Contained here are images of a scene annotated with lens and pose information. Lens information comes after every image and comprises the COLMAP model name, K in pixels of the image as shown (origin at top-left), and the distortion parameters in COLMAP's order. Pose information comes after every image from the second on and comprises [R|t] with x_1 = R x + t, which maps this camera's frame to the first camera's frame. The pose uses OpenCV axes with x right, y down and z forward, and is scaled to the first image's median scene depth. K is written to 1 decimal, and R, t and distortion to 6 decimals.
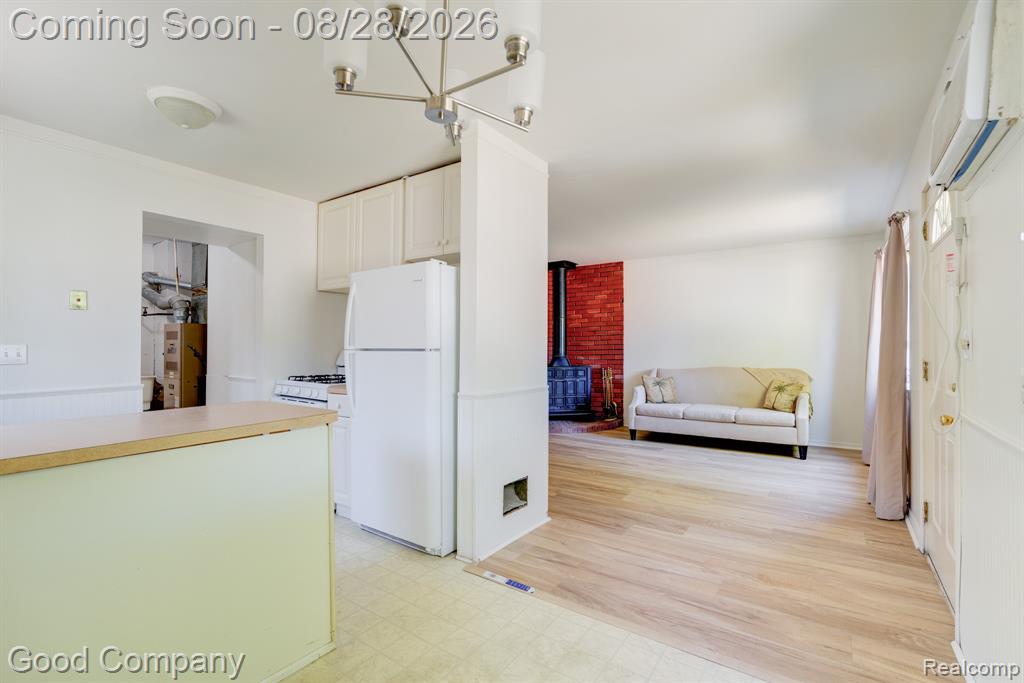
lens RADIAL K [[416.4, 0, 518.9], [0, 416.4, 347.4], [0, 0, 1]] dist [-0.023037, -0.000004]
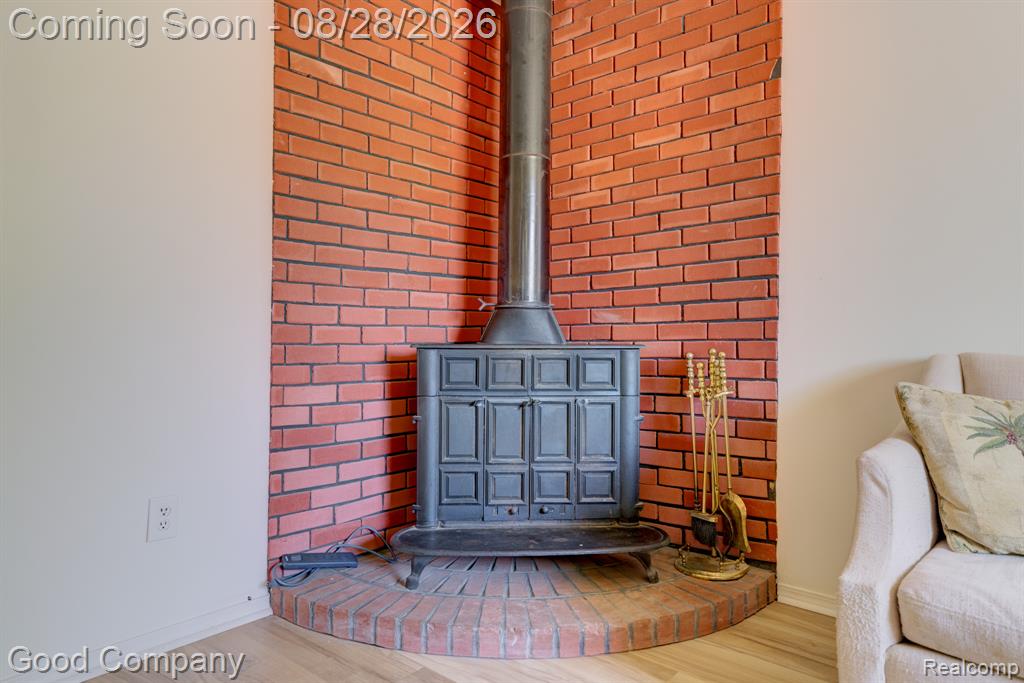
lens RADIAL K [[646.6, 0, 518.6], [0, 646.6, 337.6], [0, 0, 1]] dist [0.015276, 0.001383]
pose [[0.996898, 0.009379, -0.078140, 0.133126], [-0.009843, 0.999936, -0.005561, 0.044248], [0.078083, 0.006313, 0.996927, 0.619500]]
